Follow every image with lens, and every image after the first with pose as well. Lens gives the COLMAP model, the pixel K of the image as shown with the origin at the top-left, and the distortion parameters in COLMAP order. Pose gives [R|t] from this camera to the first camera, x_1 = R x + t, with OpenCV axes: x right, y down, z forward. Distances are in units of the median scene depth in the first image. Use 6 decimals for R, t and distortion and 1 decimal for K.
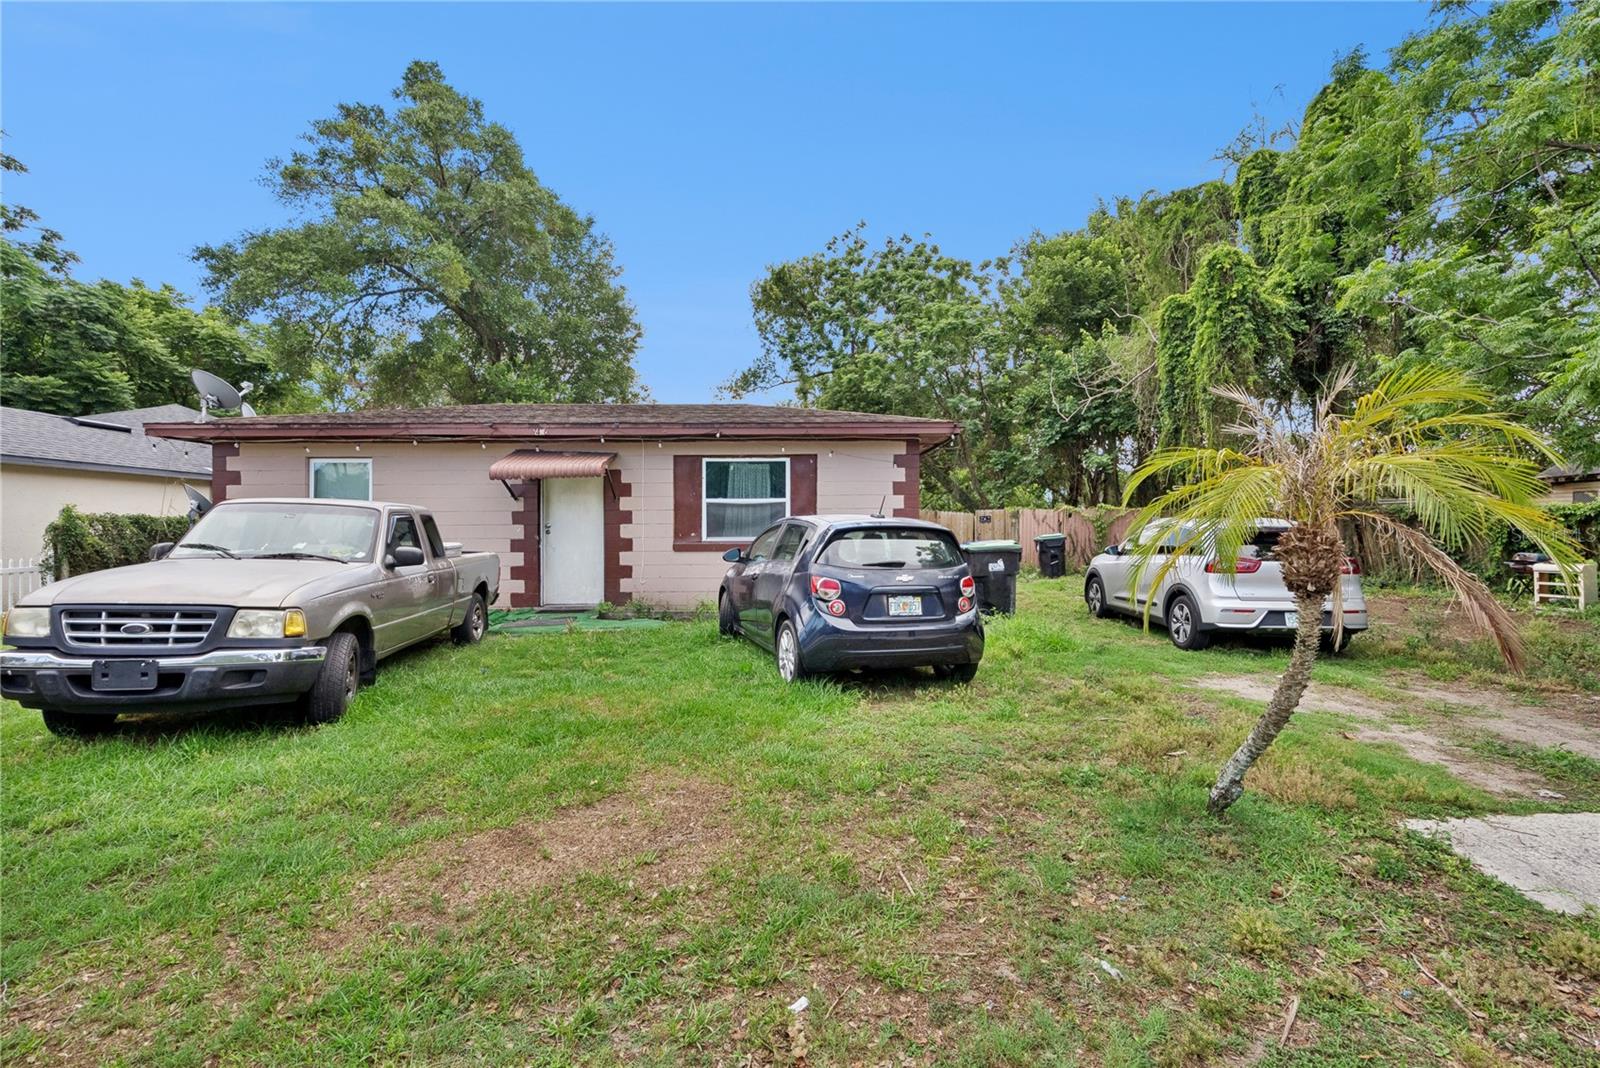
lens RADIAL K [[738.9, 0, 830.9], [0, 738.9, 537.5], [0, 0, 1]] dist [-0.008914, 0.004274]
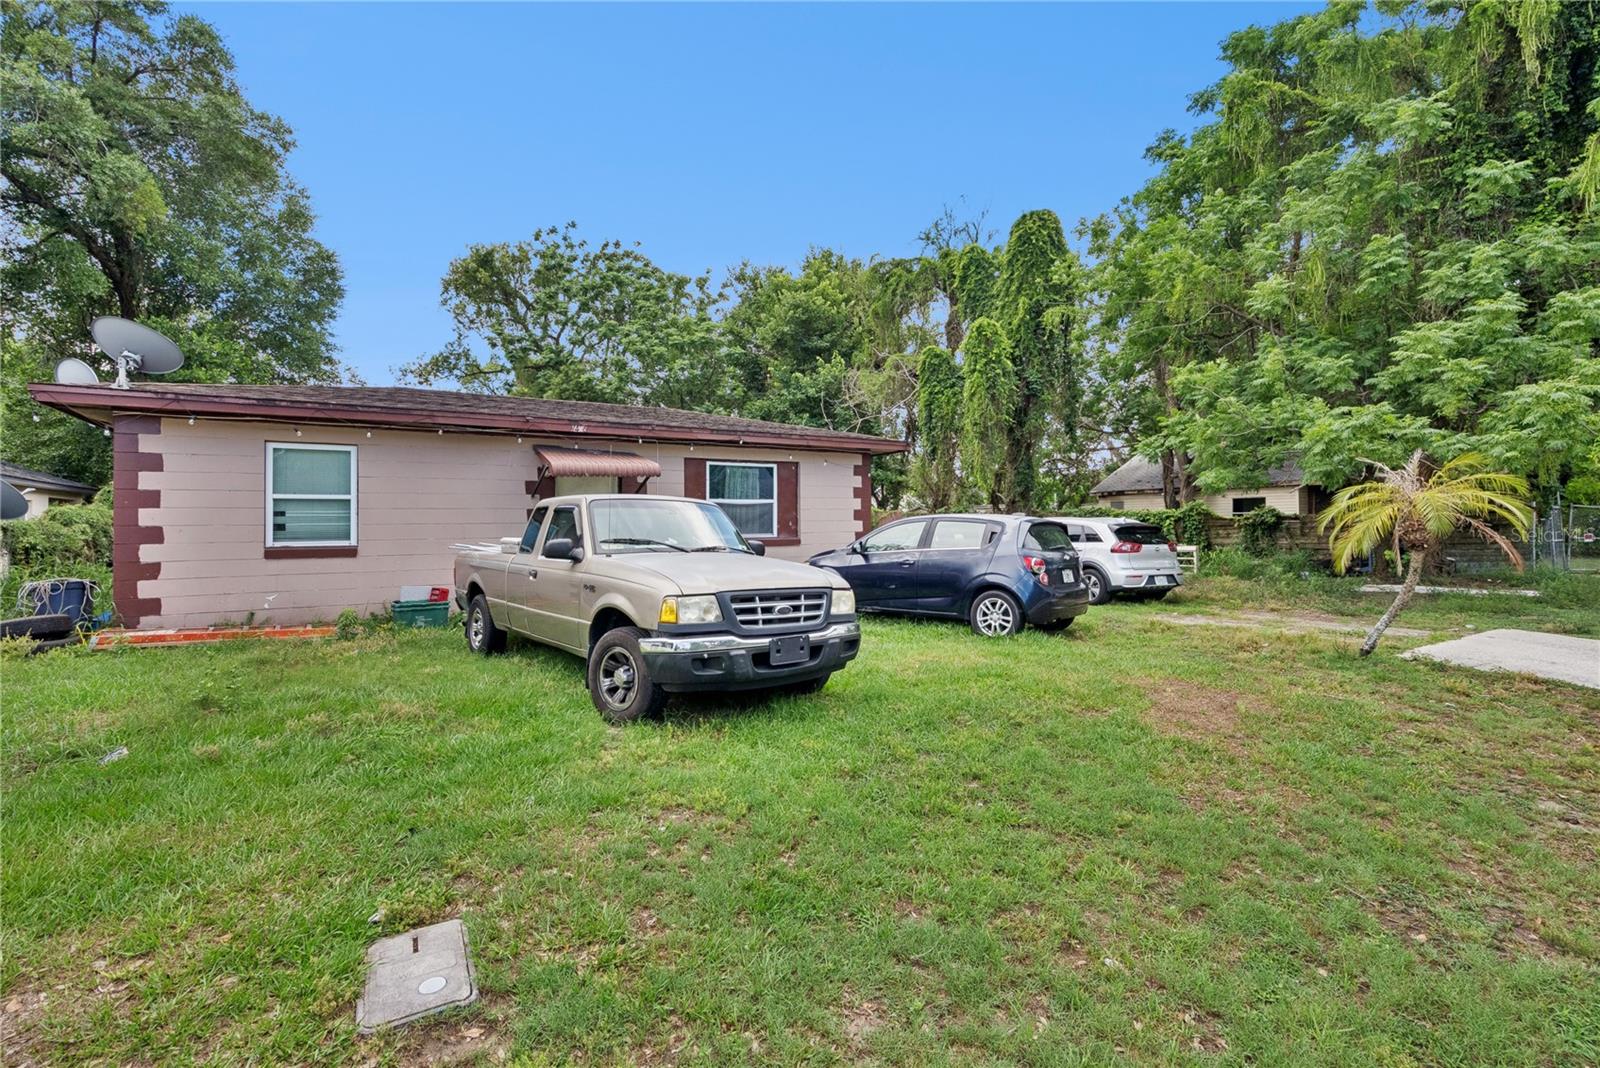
lens RADIAL K [[738.9, 0, 809.0], [0, 738.9, 523.2], [0, 0, 1]] dist [-0.008914, 0.004274]
pose [[0.863188, -0.001003, 0.504881, -0.588565], [0.011485, 0.999778, -0.017649, 0.003670], [-0.504751, 0.021033, 0.863009, -0.007253]]
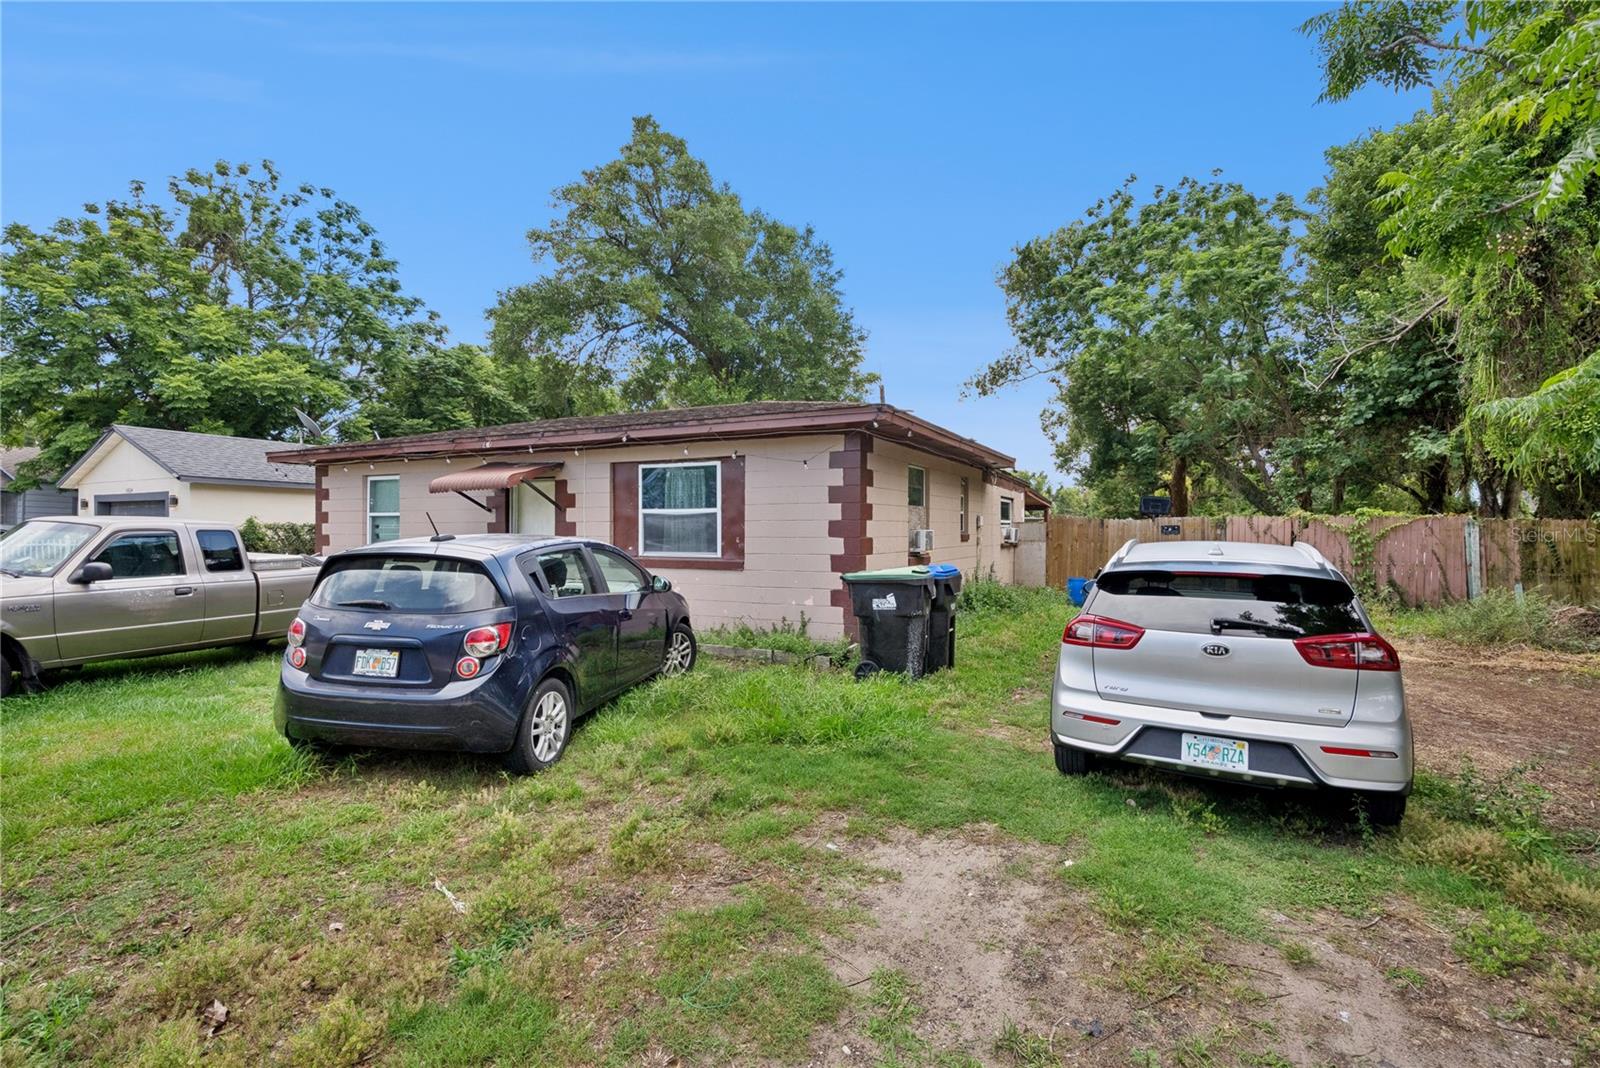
lens RADIAL K [[738.9, 0, 789.4], [0, 738.9, 536.4], [0, 0, 1]] dist [-0.008914, 0.004274]
pose [[0.877422, 0.012373, -0.479560, 0.425699], [-0.015040, 0.999885, -0.001720, -0.020181], [0.479484, 0.008721, 0.877507, 0.288759]]
